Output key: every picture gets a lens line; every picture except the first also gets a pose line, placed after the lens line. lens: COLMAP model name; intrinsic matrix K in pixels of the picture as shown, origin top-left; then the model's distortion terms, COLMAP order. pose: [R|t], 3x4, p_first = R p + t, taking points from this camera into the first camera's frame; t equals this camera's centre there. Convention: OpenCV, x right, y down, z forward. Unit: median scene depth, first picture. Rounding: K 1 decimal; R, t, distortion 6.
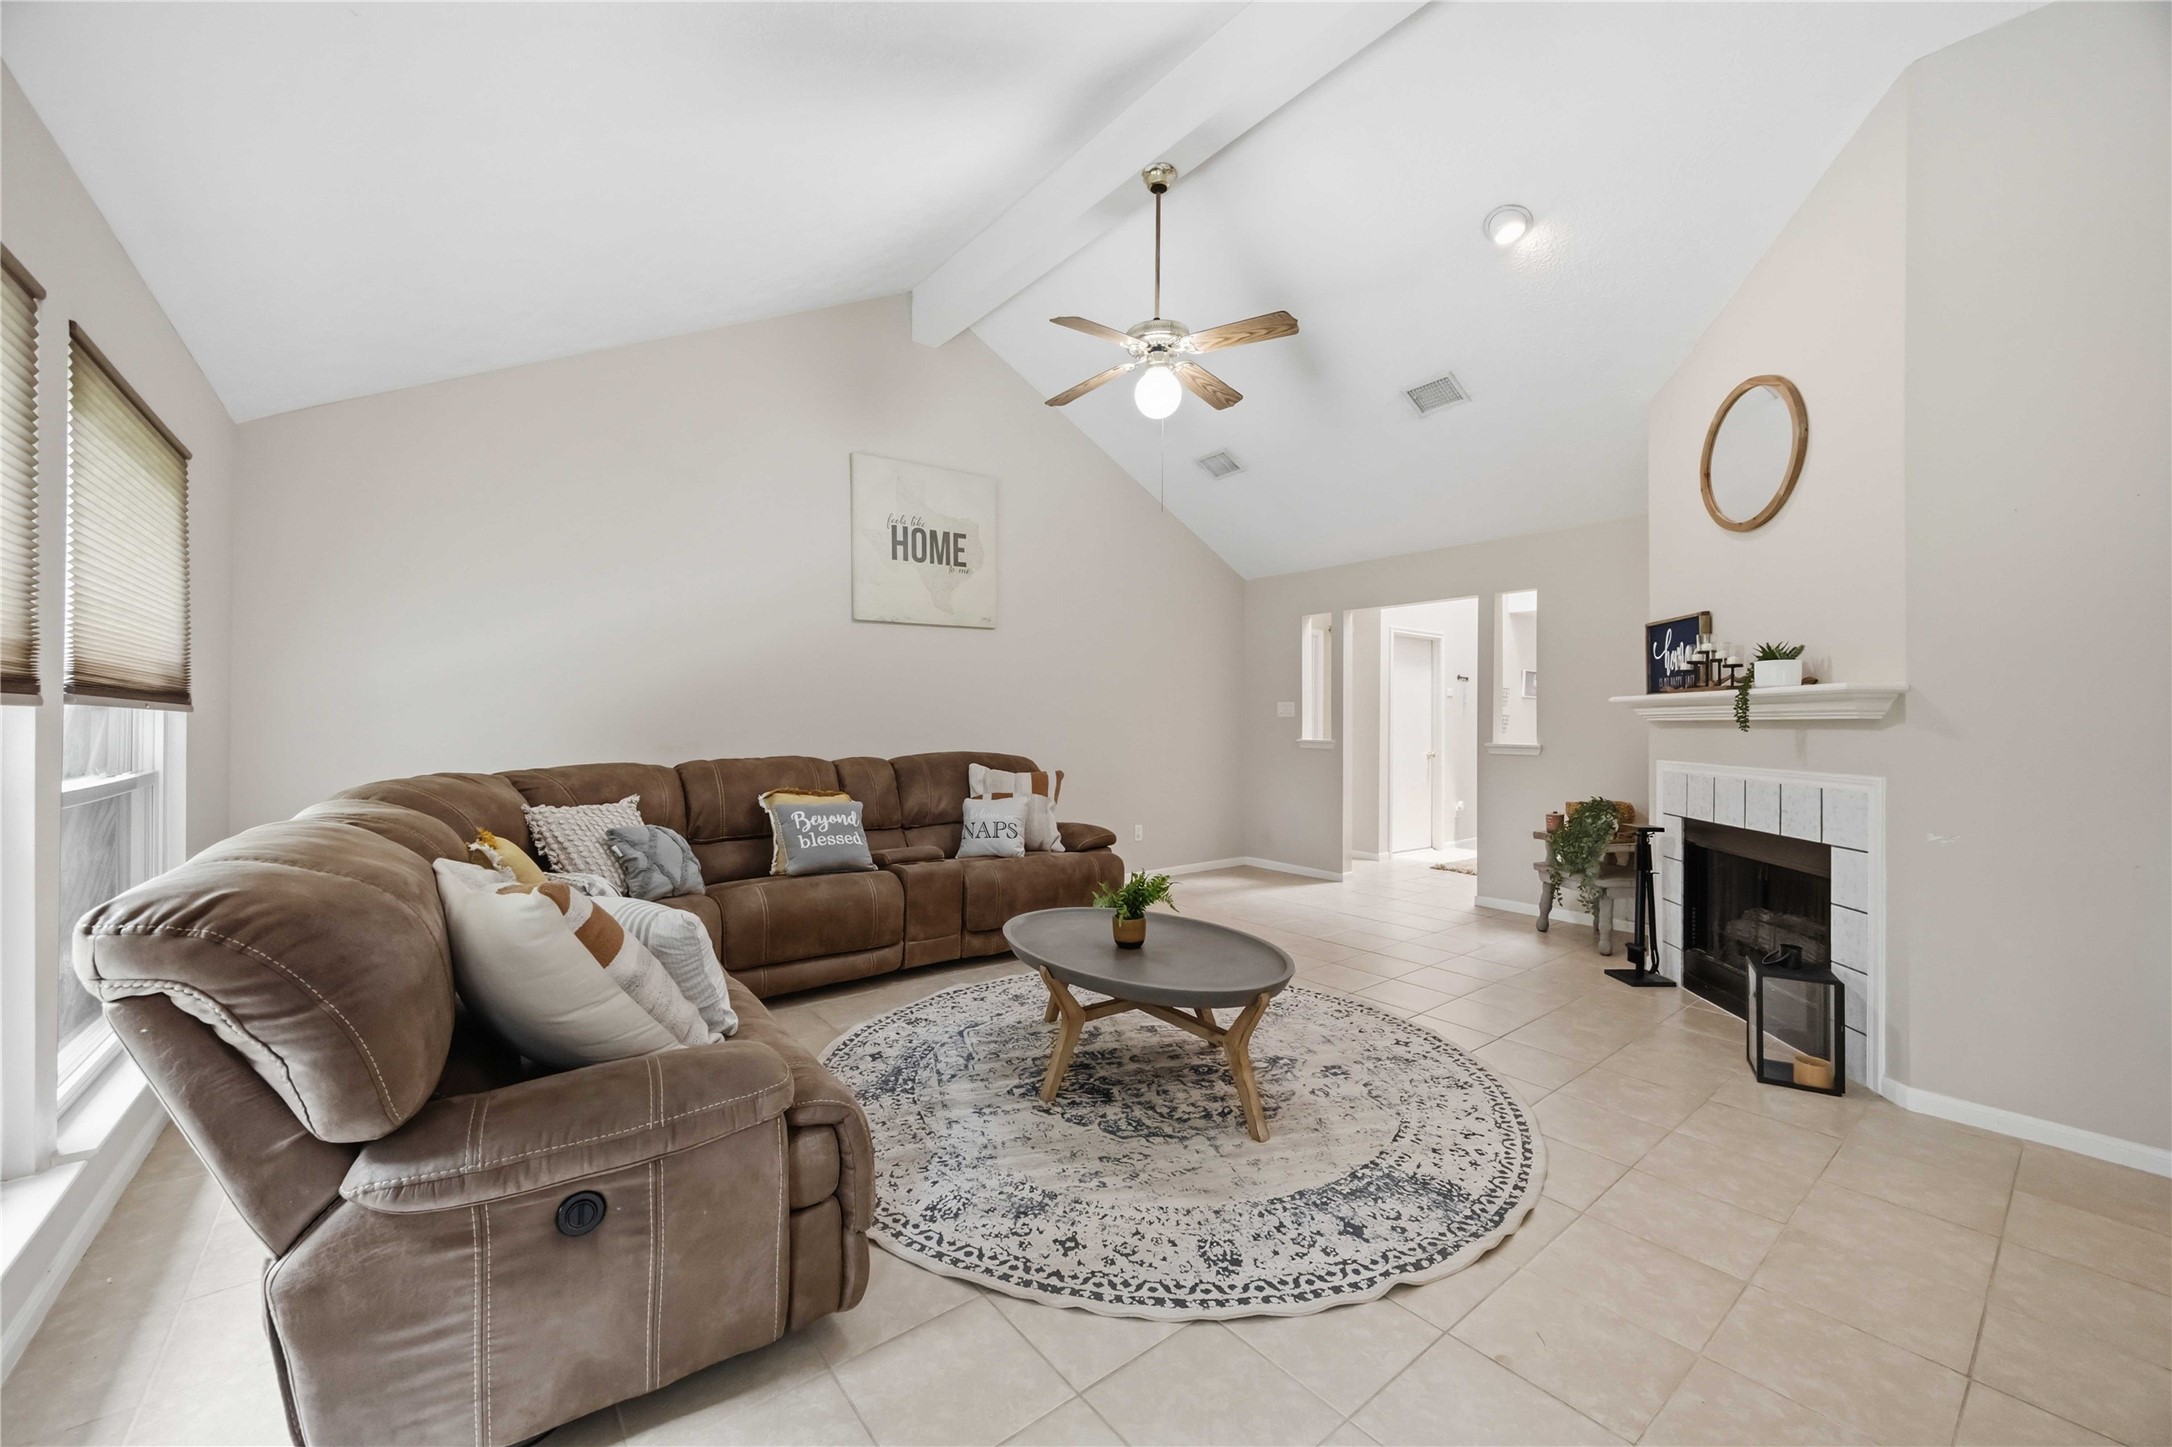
lens RADIAL K [[833.6, 0, 1086.0], [0, 833.6, 723.5], [0, 0, 1]] dist [-0.001358, -0.000102]
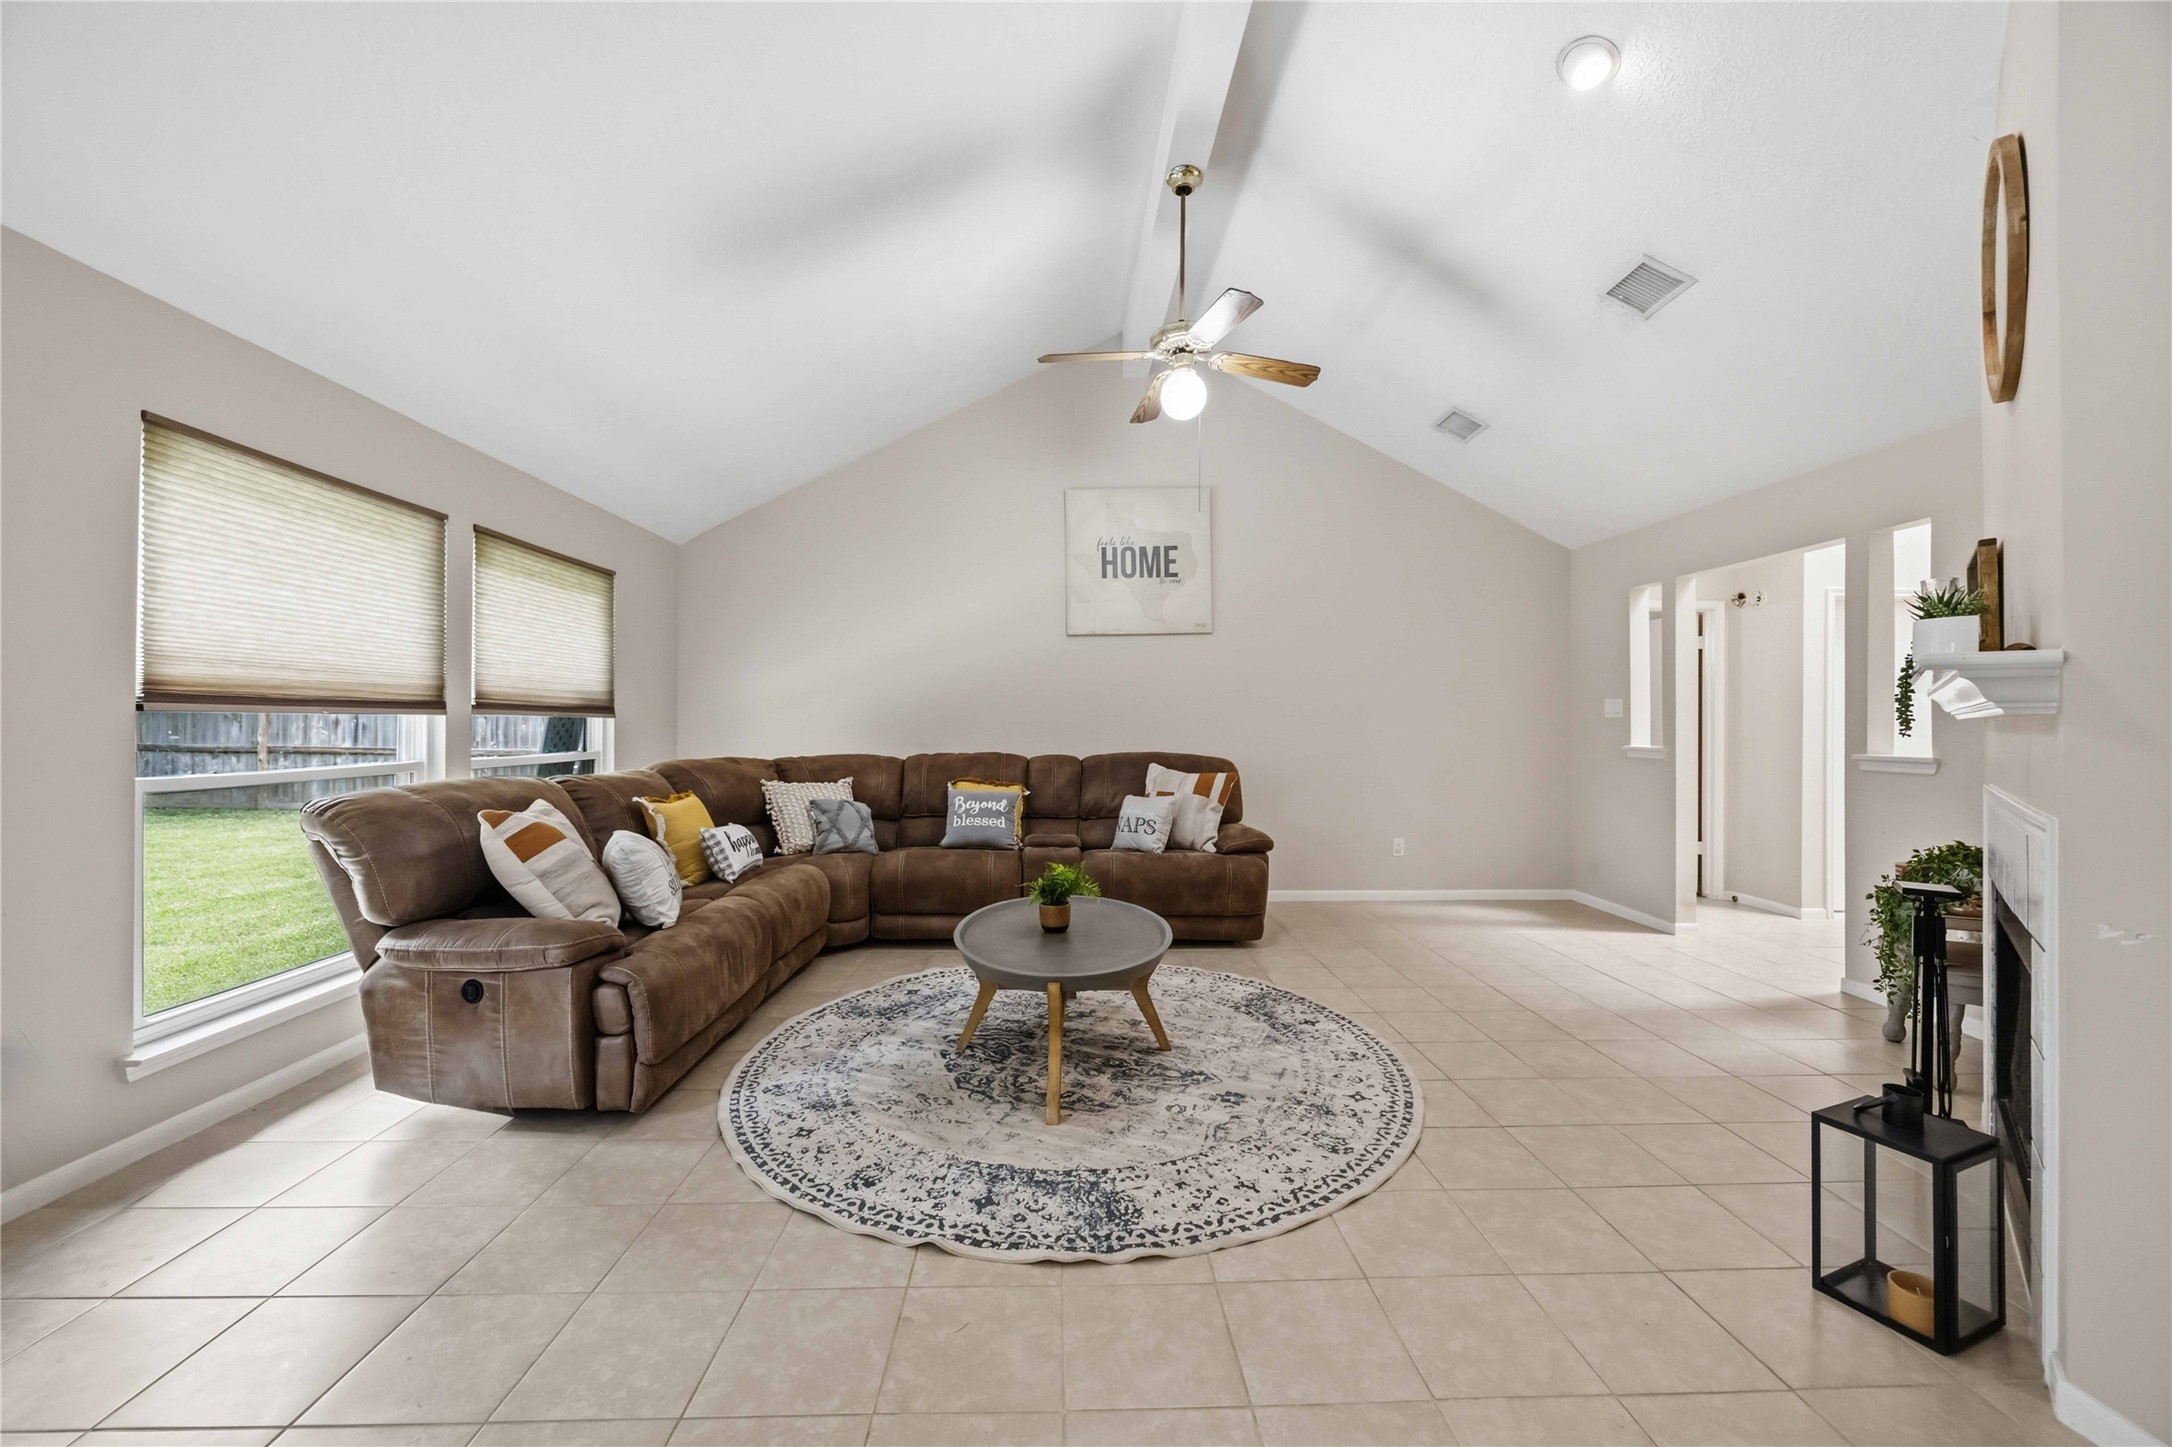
lens RADIAL K [[839.3, 0, 1086.0], [0, 839.3, 723.5], [0, 0, 1]] dist [-0.004032, -0.000129]
pose [[0.802940, -0.002311, -0.596056, 0.765410], [-0.001034, 0.999986, -0.005270, 0.005474], [0.596059, 0.004848, 0.802926, 0.160986]]
